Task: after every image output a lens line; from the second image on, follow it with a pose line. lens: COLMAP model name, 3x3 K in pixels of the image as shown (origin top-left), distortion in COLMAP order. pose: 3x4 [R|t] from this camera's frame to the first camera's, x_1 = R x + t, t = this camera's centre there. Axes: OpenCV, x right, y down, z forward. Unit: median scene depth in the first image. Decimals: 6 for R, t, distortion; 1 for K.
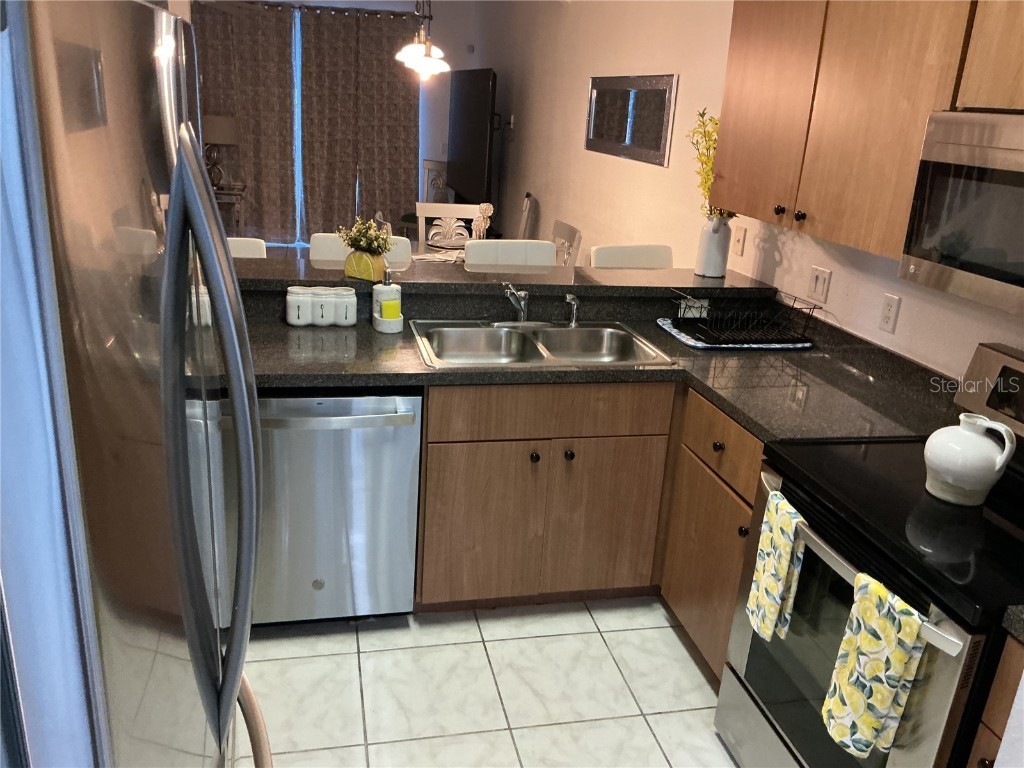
lens RADIAL K [[852.8, 0, 510.9], [0, 852.8, 385.0], [0, 0, 1]] dist [0.103399, -0.209622]
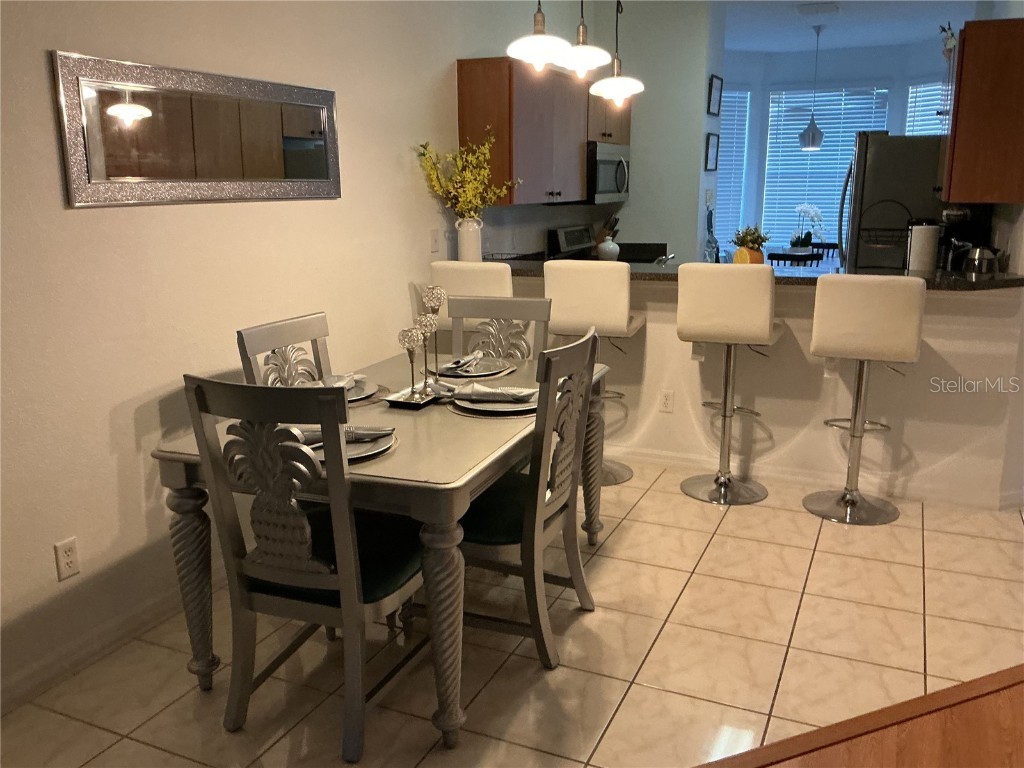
lens RADIAL K [[852.8, 0, 508.5], [0, 852.8, 386.1], [0, 0, 1]] dist [0.103399, -0.209622]
pose [[-0.799430, -0.188964, 0.570267, -0.705063], [0.152722, 0.854136, 0.497120, -0.723318], [-0.581023, 0.484505, -0.653963, 2.273640]]
